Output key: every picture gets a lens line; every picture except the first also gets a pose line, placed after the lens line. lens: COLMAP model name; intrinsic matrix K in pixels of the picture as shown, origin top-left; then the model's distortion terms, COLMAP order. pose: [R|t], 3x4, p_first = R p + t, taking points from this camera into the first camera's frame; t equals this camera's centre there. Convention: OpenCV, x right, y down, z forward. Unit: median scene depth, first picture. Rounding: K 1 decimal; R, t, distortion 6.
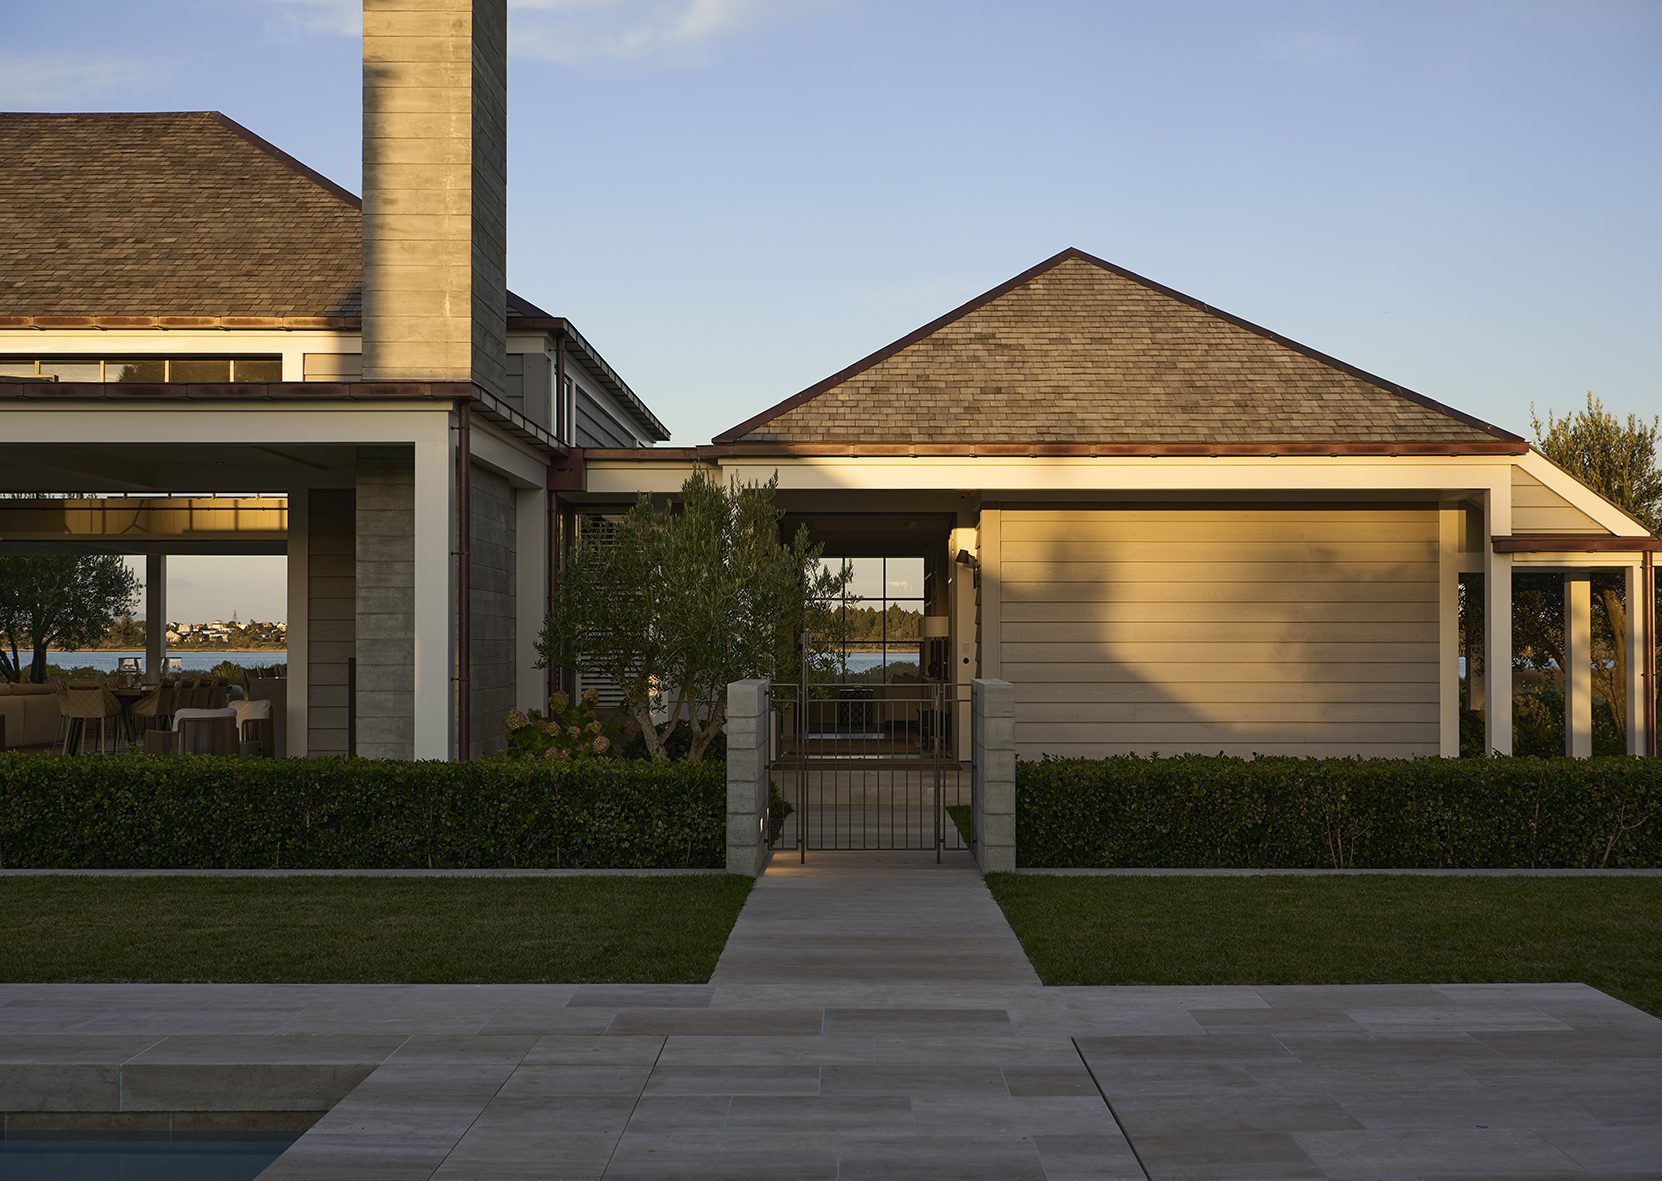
lens RADIAL K [[2138.7, 0, 831.8], [0, 2138.7, 581.3], [0, 0, 1]] dist [-0.000163, 0.000000]
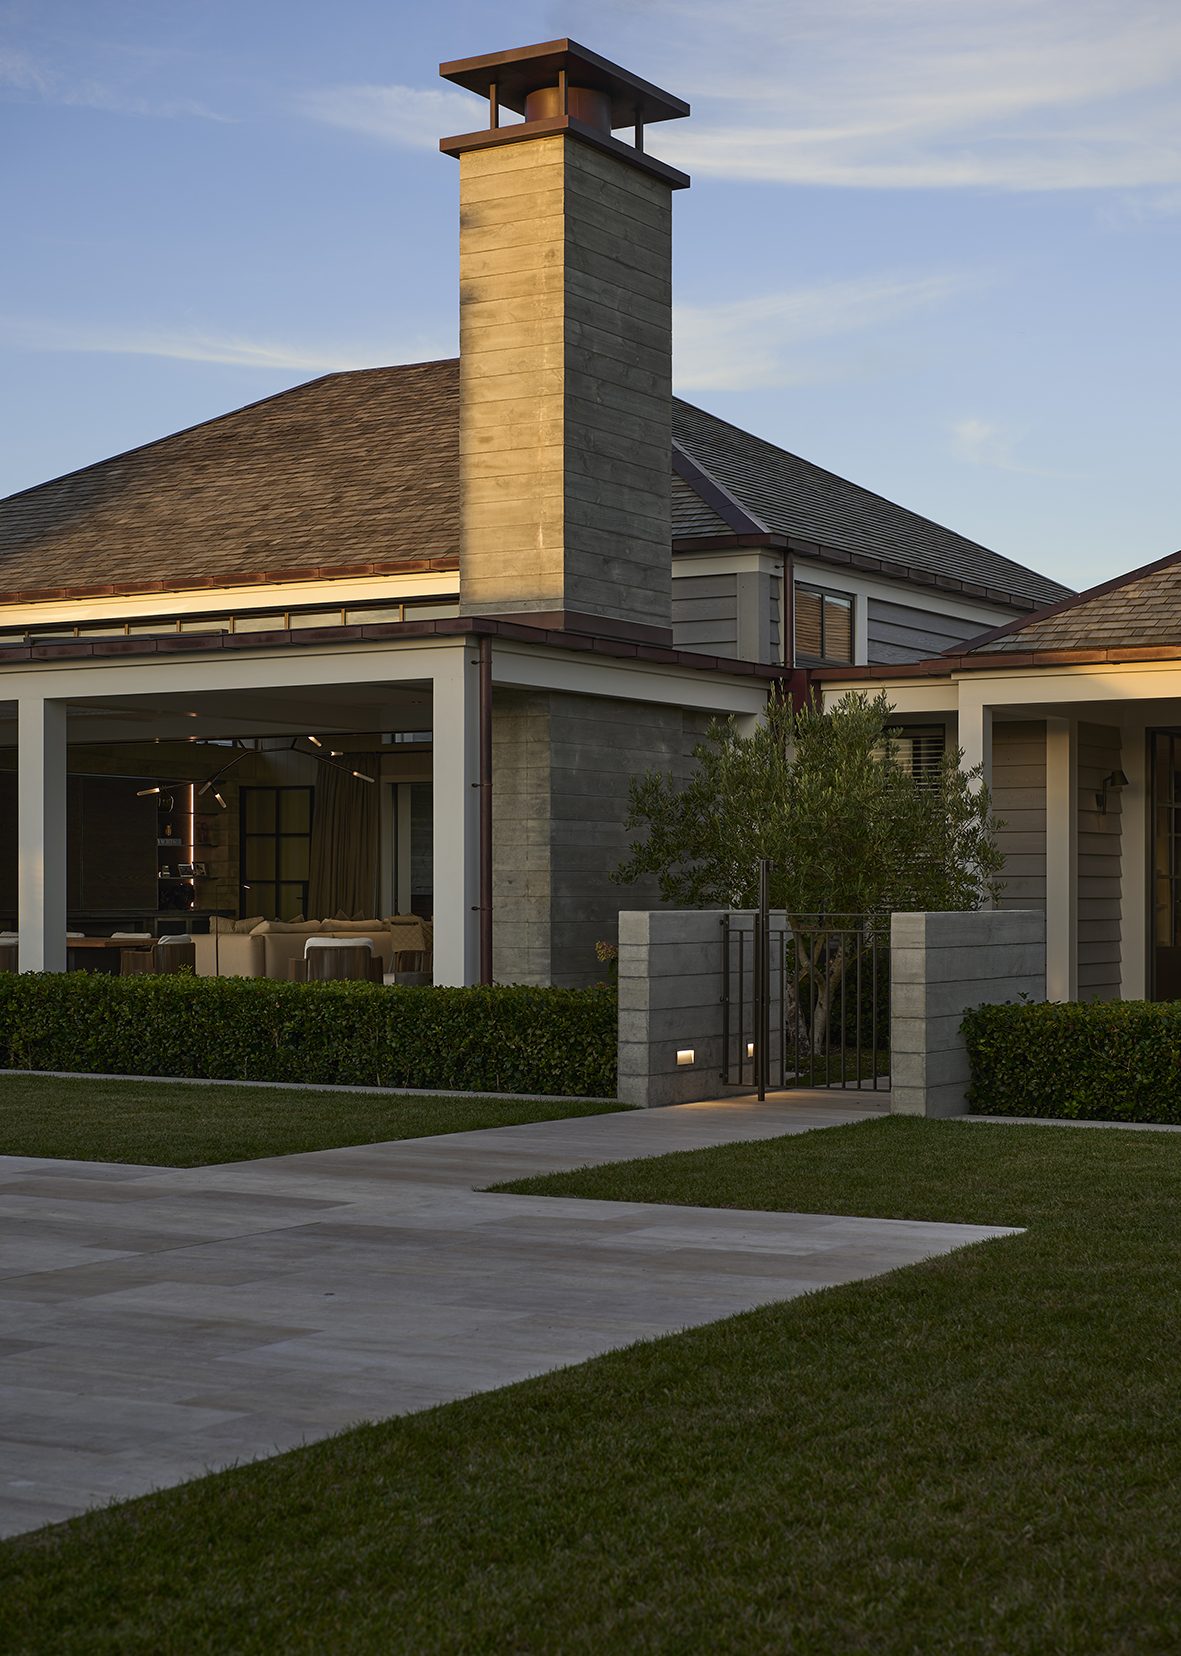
lens RADIAL K [[2574.3, 0, 590.7], [0, 2574.3, 838.1], [0, 0, 1]] dist [-0.003659, 0.000000]
pose [[0.858723, -0.013483, -0.512263, 0.457325], [0.017172, 0.999850, 0.002469, 0.009155], [0.512153, -0.010916, 0.858825, -0.024511]]
